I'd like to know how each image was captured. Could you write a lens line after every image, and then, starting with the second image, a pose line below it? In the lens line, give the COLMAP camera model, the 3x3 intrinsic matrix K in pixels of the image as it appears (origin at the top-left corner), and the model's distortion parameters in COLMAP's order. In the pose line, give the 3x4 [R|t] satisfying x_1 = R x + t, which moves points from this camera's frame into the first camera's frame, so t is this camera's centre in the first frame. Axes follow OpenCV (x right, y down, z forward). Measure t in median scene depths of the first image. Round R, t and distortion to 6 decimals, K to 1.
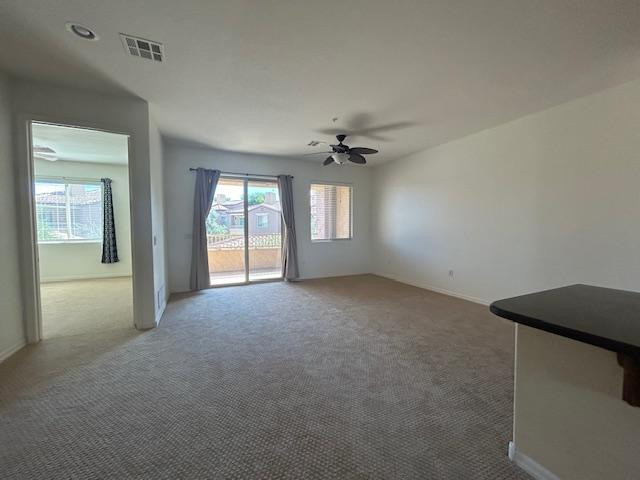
lens RADIAL K [[258.0, 0, 320.0], [0, 258.0, 240.0], [0, 0, 1]] dist [-0.001544, -0.000453]
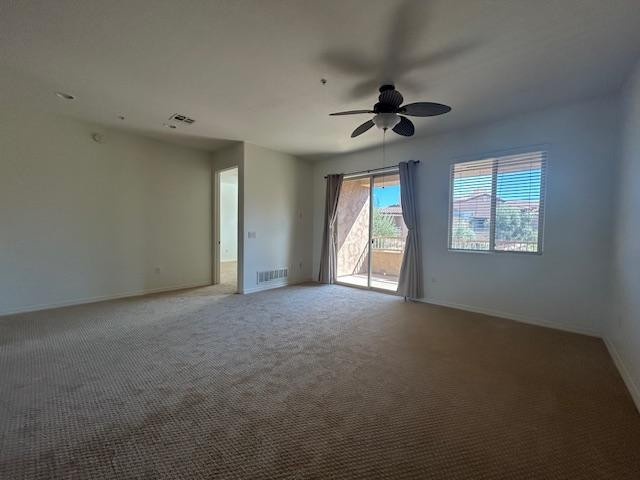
lens RADIAL K [[258.0, 0, 320.0], [0, 258.0, 240.0], [0, 0, 1]] dist [-0.001544, -0.000453]
pose [[0.382772, 0.046419, -0.922676, 0.681286], [-0.062933, 0.997727, 0.024087, -0.024502], [0.921697, 0.048847, 0.384824, 0.645562]]
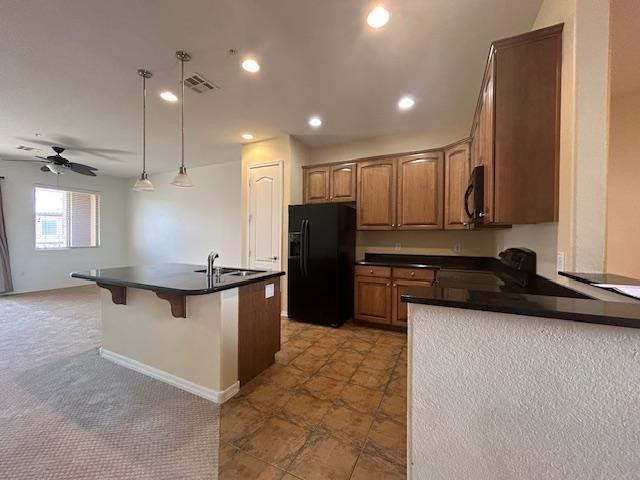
lens RADIAL K [[258.0, 0, 320.0], [0, 258.0, 240.0], [0, 0, 1]] dist [-0.001544, -0.000453]
pose [[0.781761, -0.003145, 0.623570, 0.274244], [0.025115, 0.999335, -0.026445, 0.029166], [-0.623072, 0.036335, 0.781320, -0.503333]]
